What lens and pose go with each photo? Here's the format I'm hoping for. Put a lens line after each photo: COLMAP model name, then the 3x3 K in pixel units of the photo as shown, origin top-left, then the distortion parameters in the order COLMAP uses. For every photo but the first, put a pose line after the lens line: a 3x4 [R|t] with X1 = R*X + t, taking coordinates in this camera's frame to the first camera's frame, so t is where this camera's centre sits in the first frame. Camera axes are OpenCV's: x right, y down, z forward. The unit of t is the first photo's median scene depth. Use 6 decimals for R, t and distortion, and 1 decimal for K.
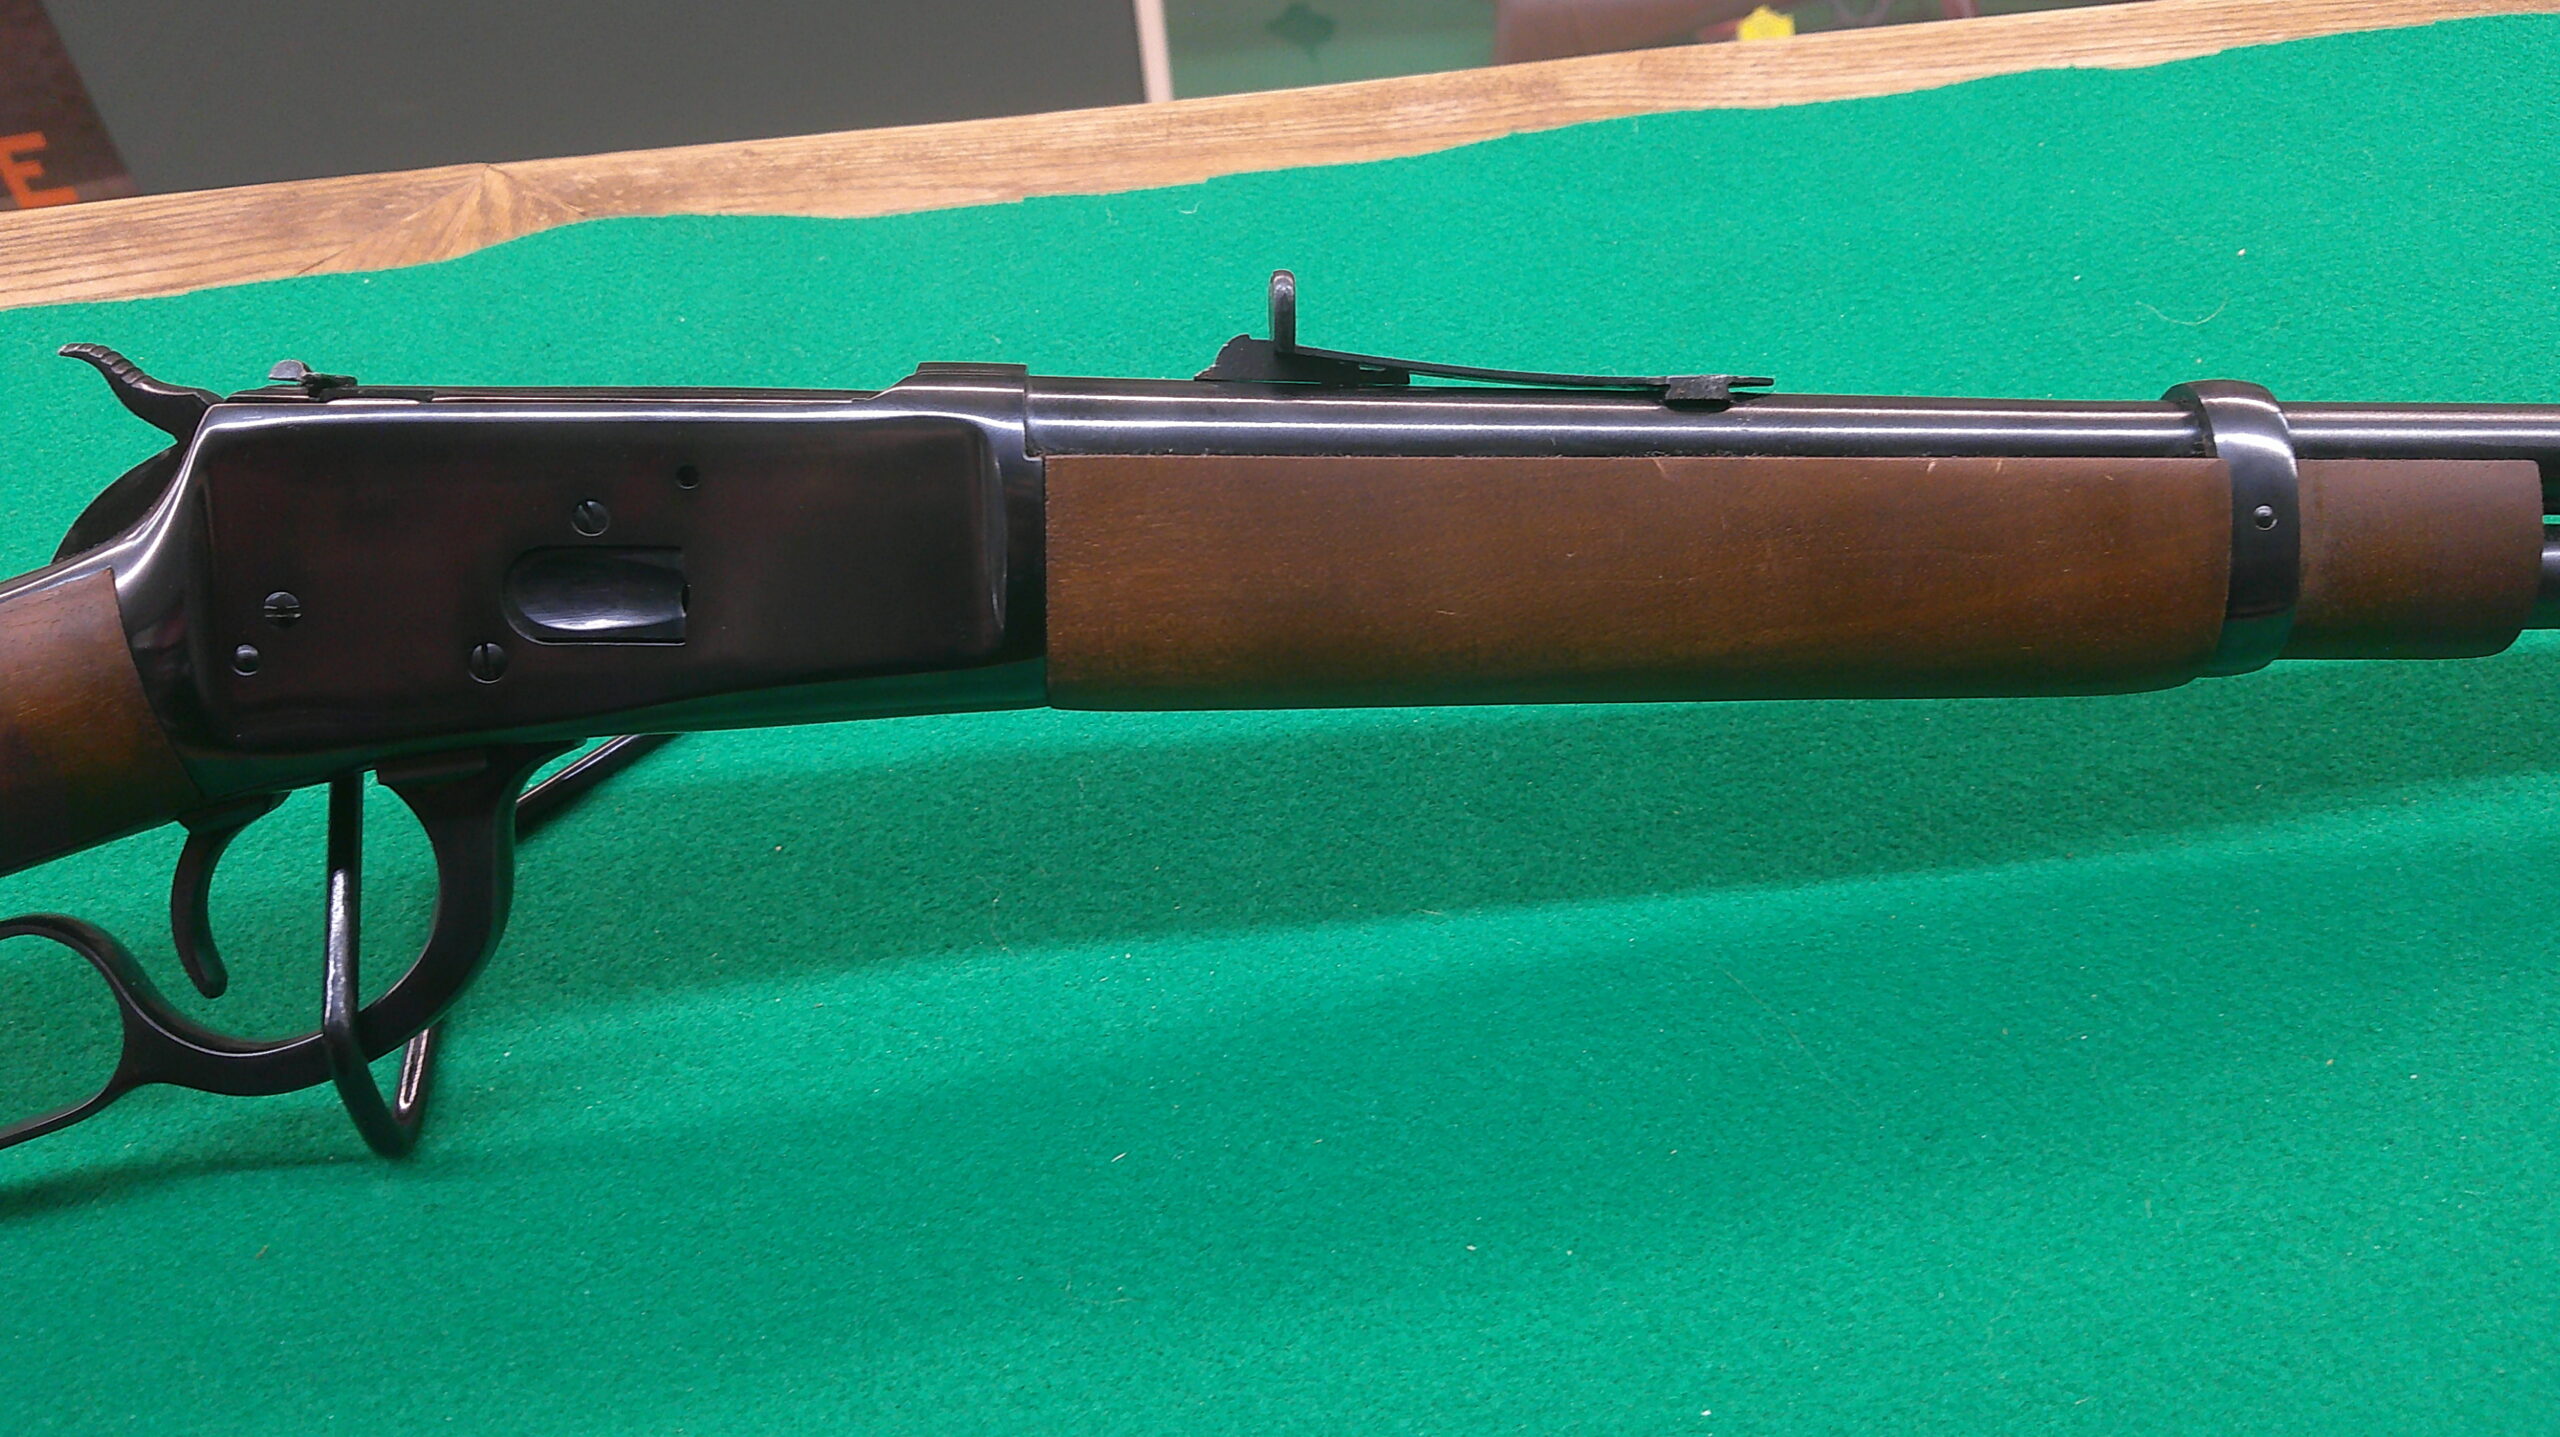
lens RADIAL K [[2148.4, 0, 1280.3], [0, 2148.4, 813.1], [0, 0, 1]] dist [0.071597, -0.122030]
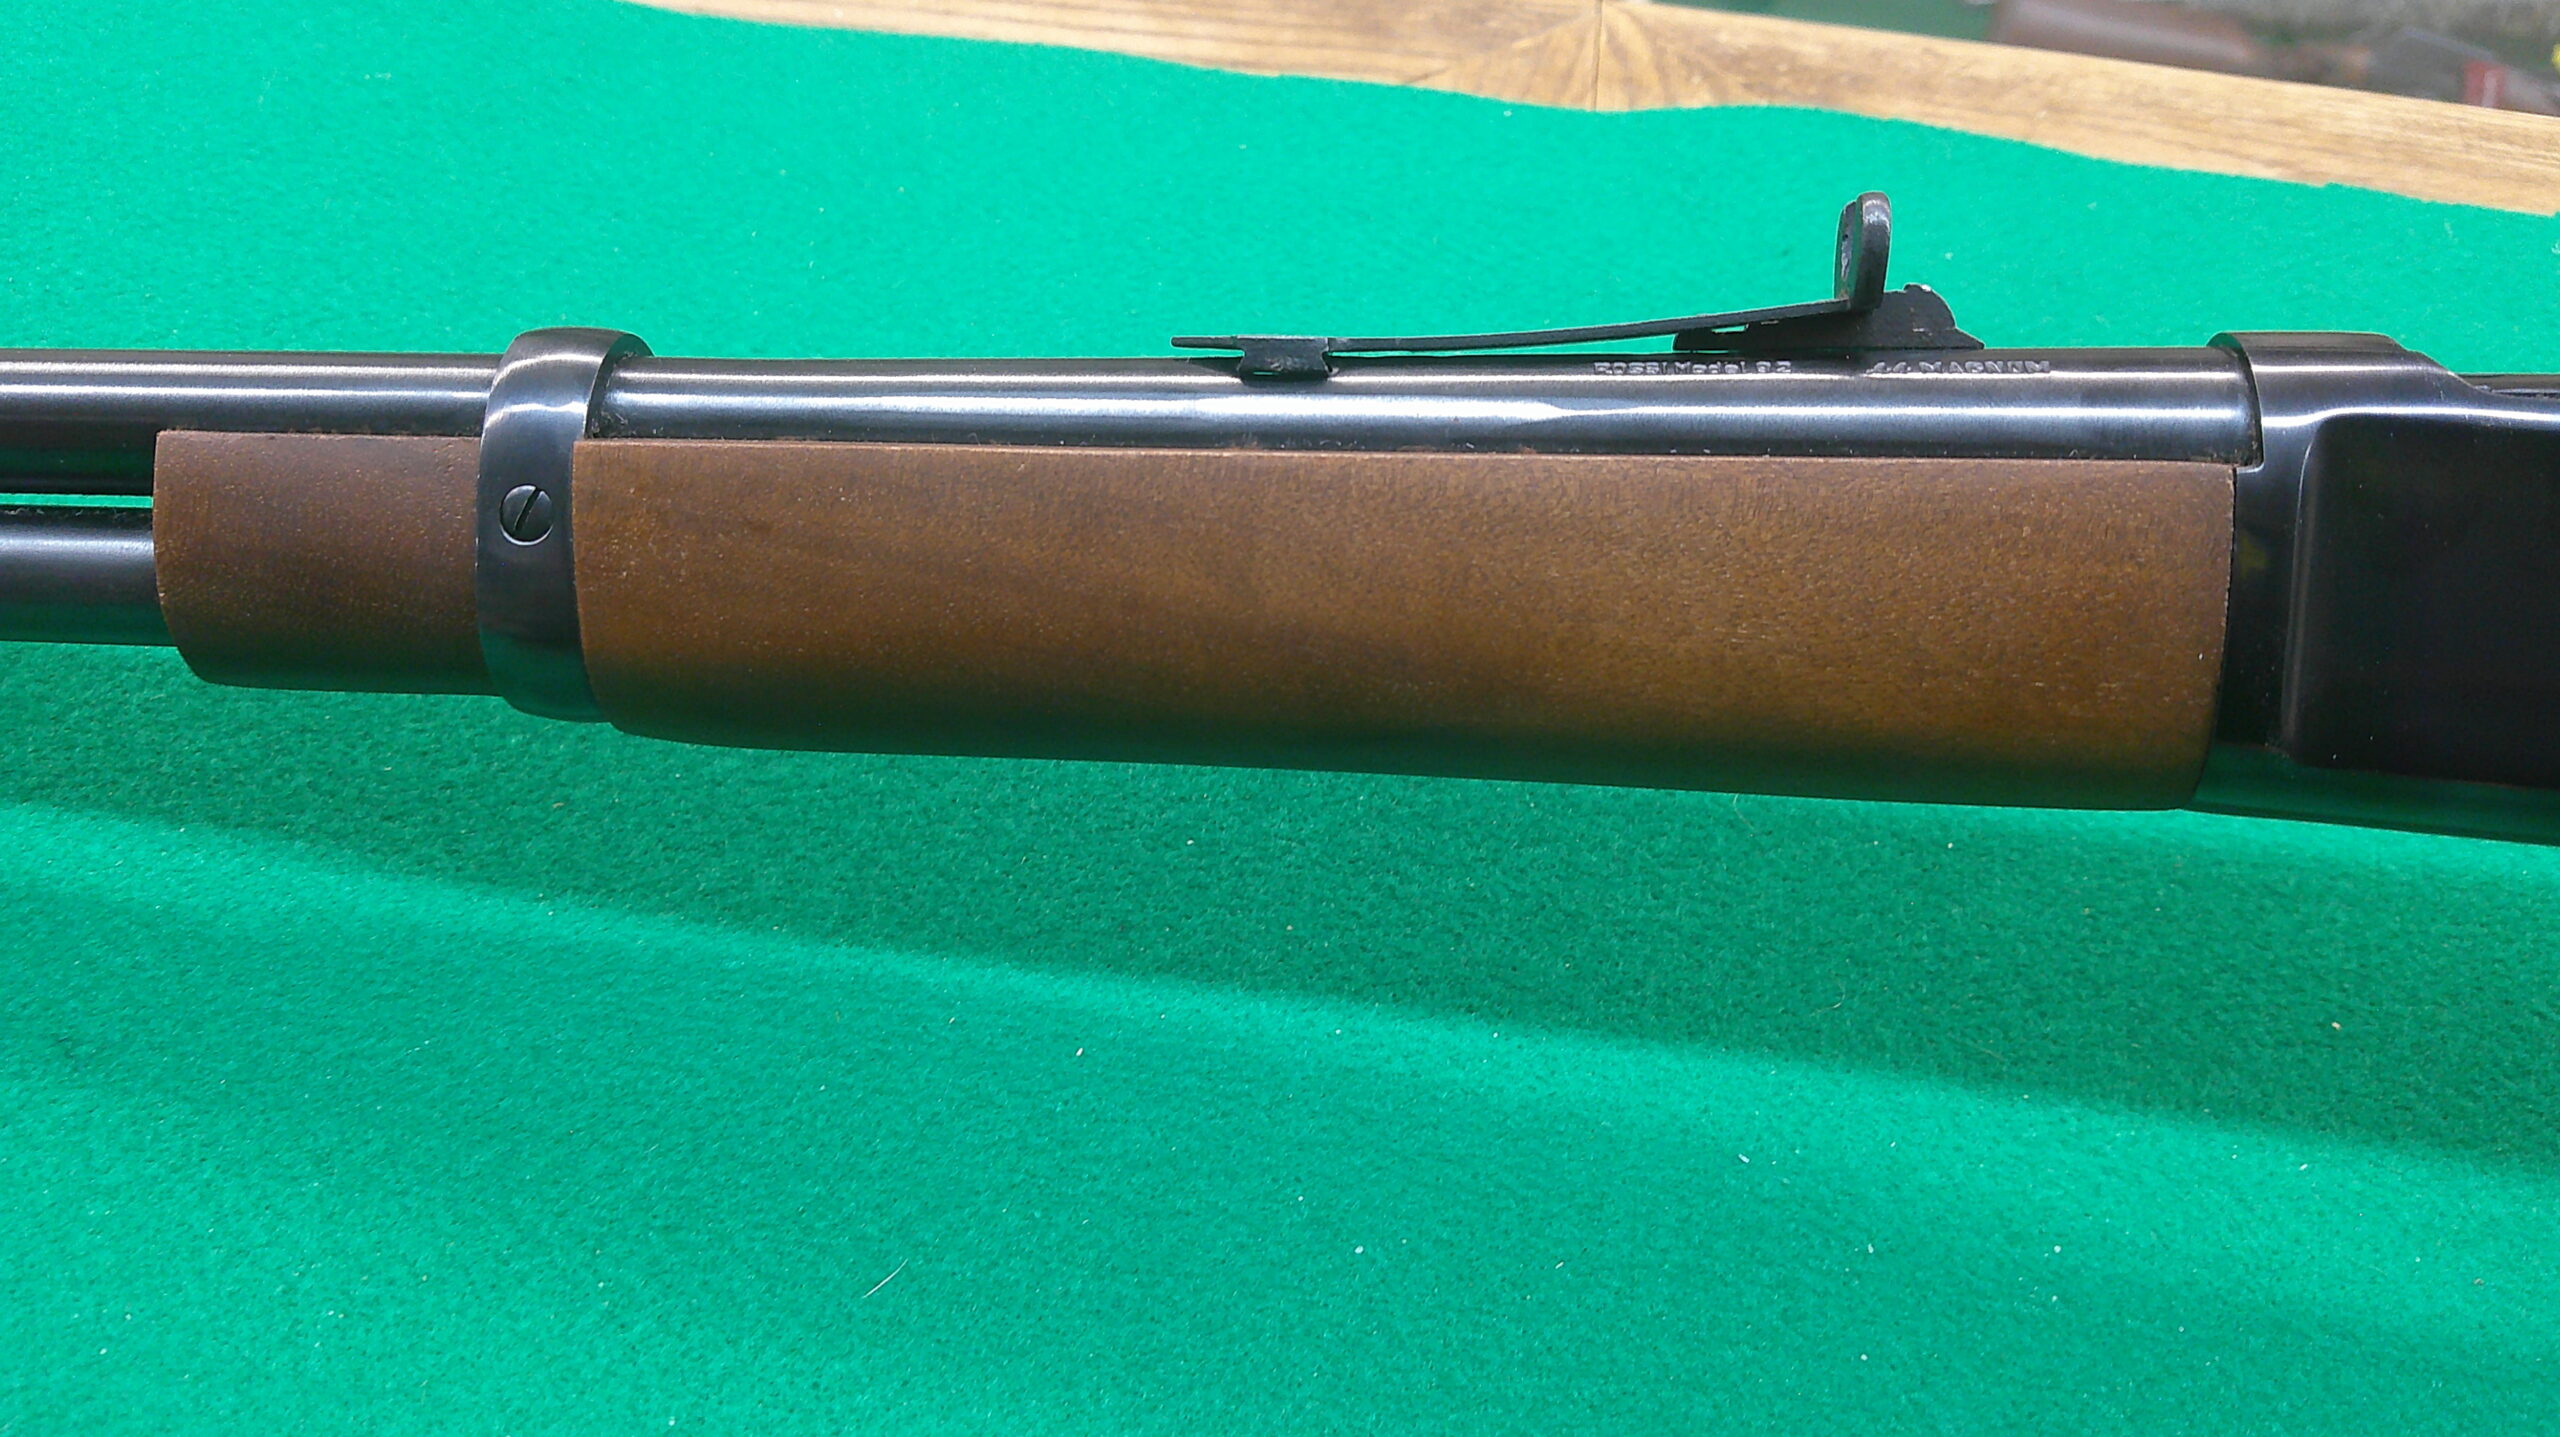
lens RADIAL K [[2247.5, 0, 1280.0], [0, 2247.5, 718.5], [0, 0, 1]] dist [0.085957, -0.190943]
pose [[0.973558, 0.226912, -0.026384, -0.419719], [-0.227375, 0.973675, -0.016070, 0.006694], [0.022043, 0.021645, 0.999523, 0.158769]]
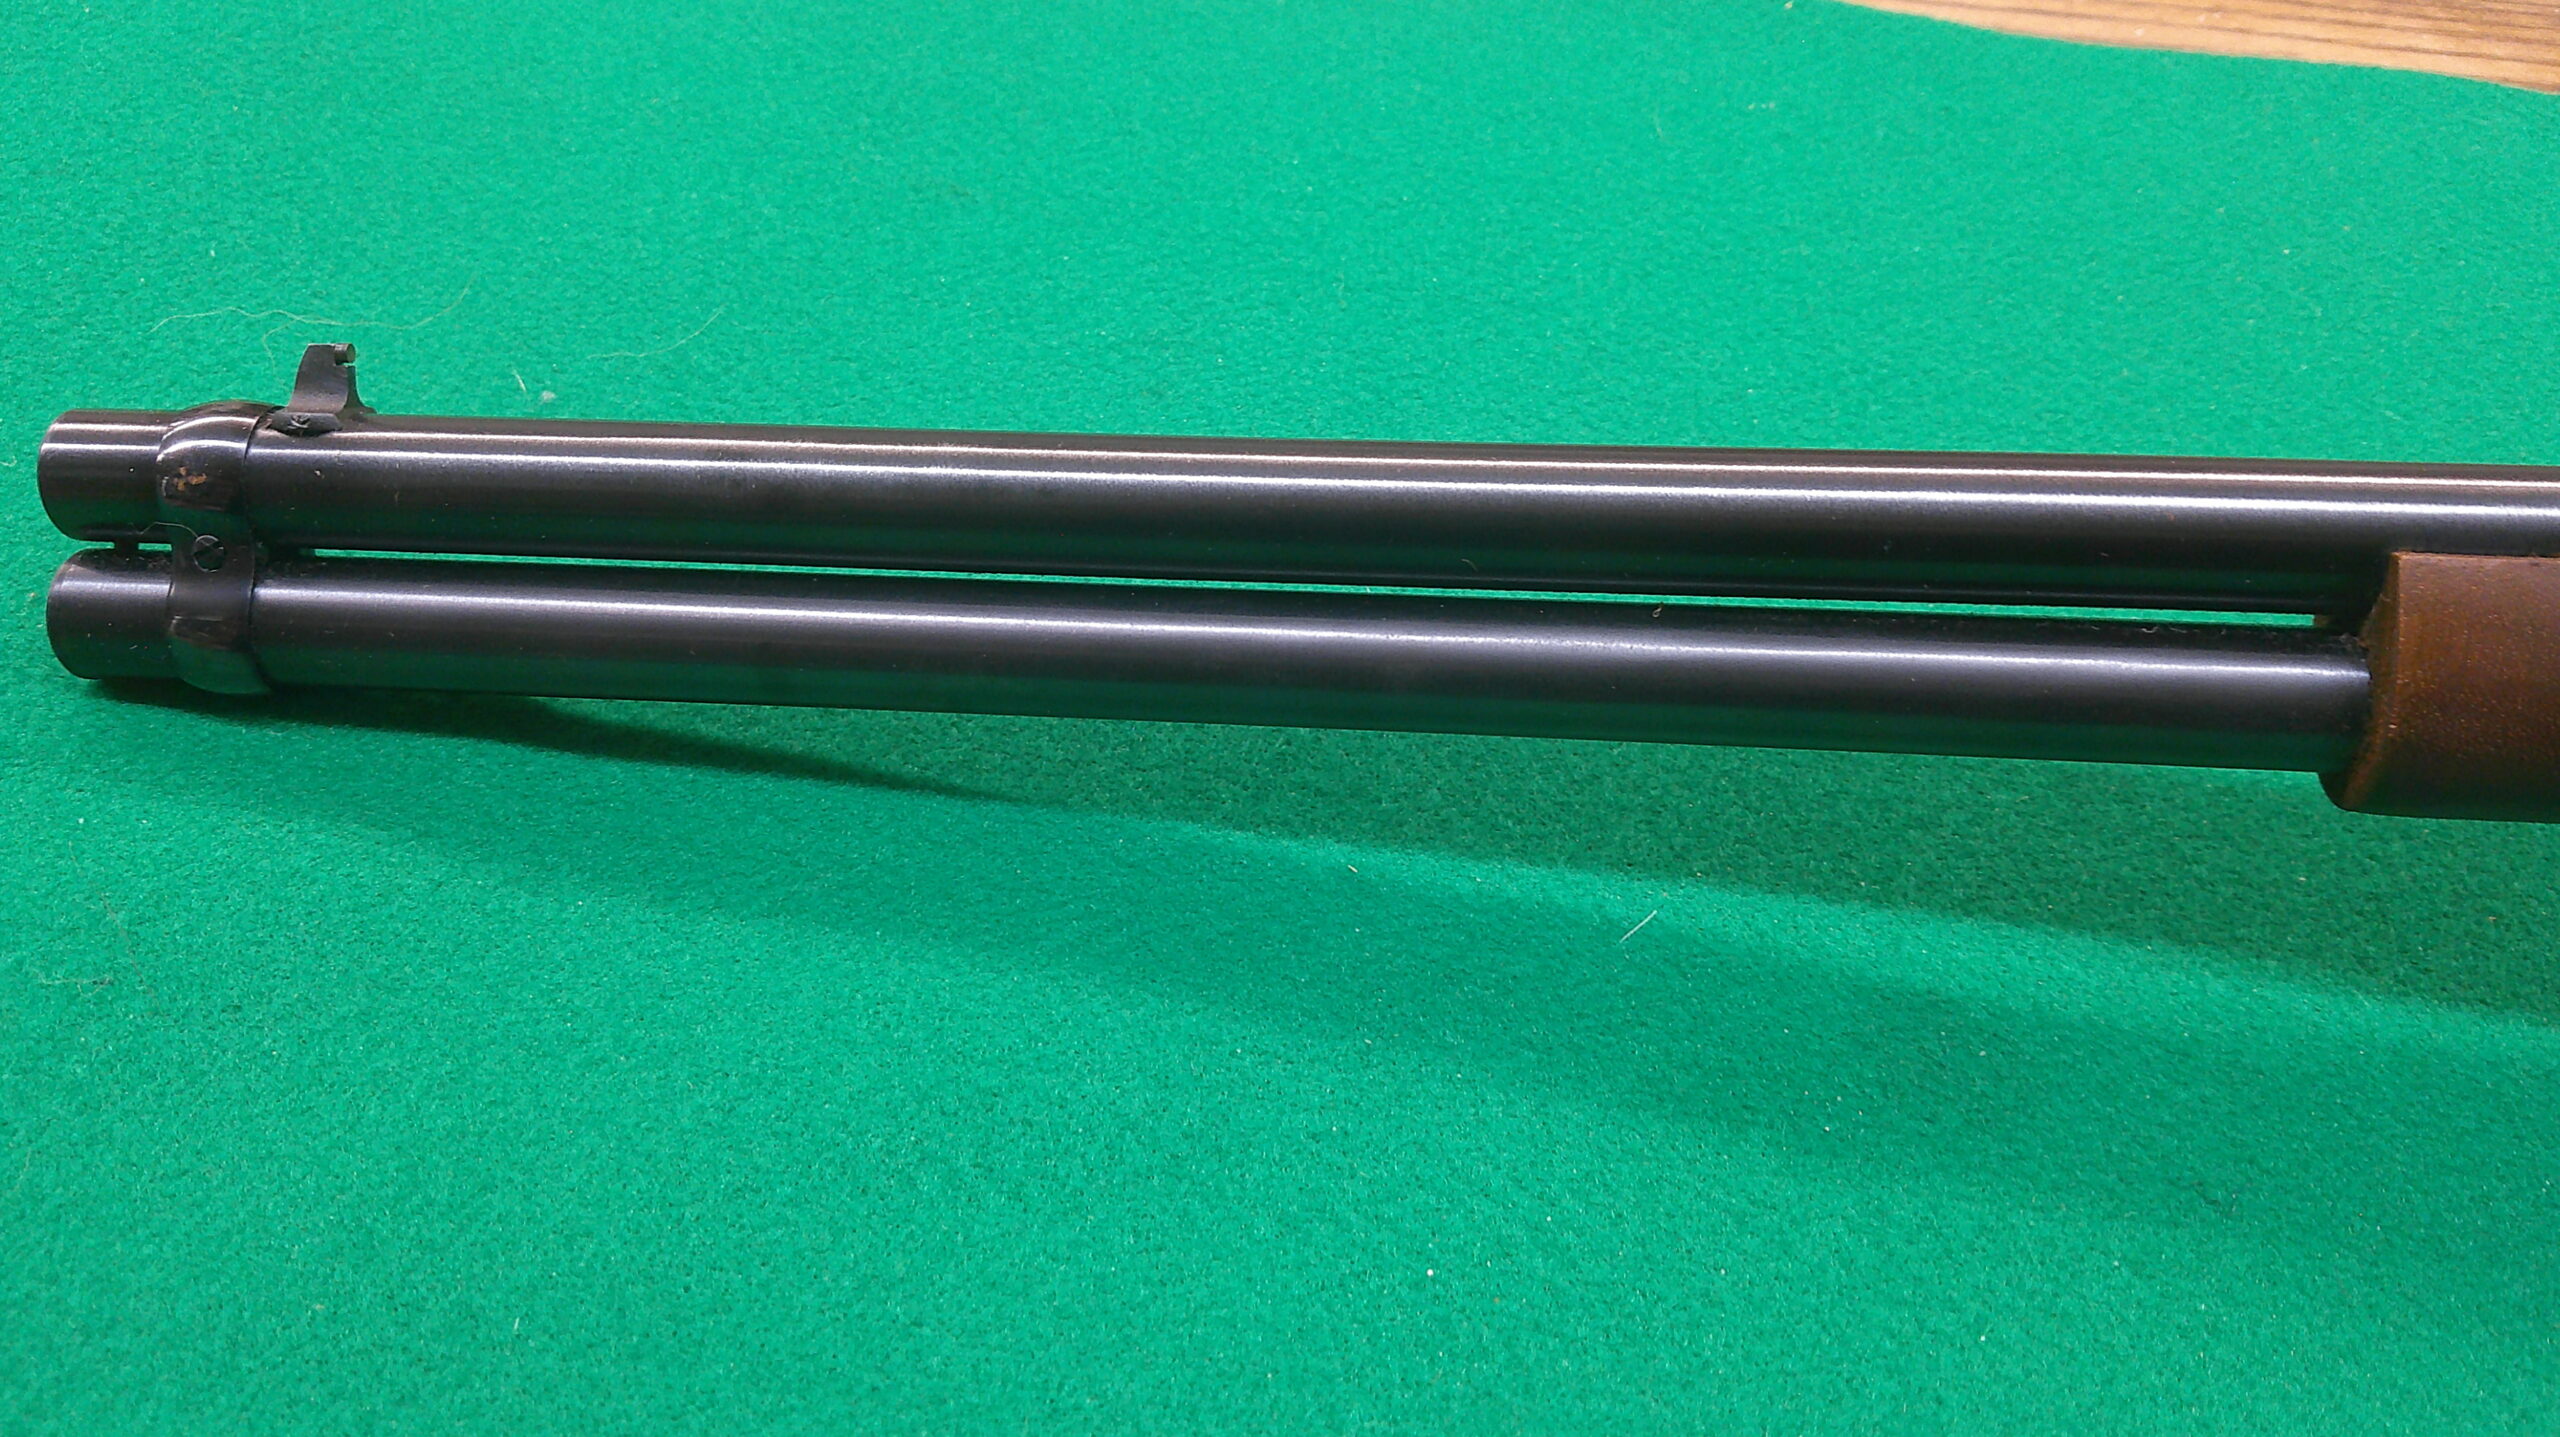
lens RADIAL K [[2148.4, 0, 1280.3], [0, 2148.4, 813.1], [0, 0, 1]] dist [0.071597, -0.122030]
pose [[0.972453, 0.232712, -0.013430, -0.891252], [-0.231489, 0.970893, 0.061479, 0.070924], [0.027346, -0.056677, 0.998018, 0.192442]]
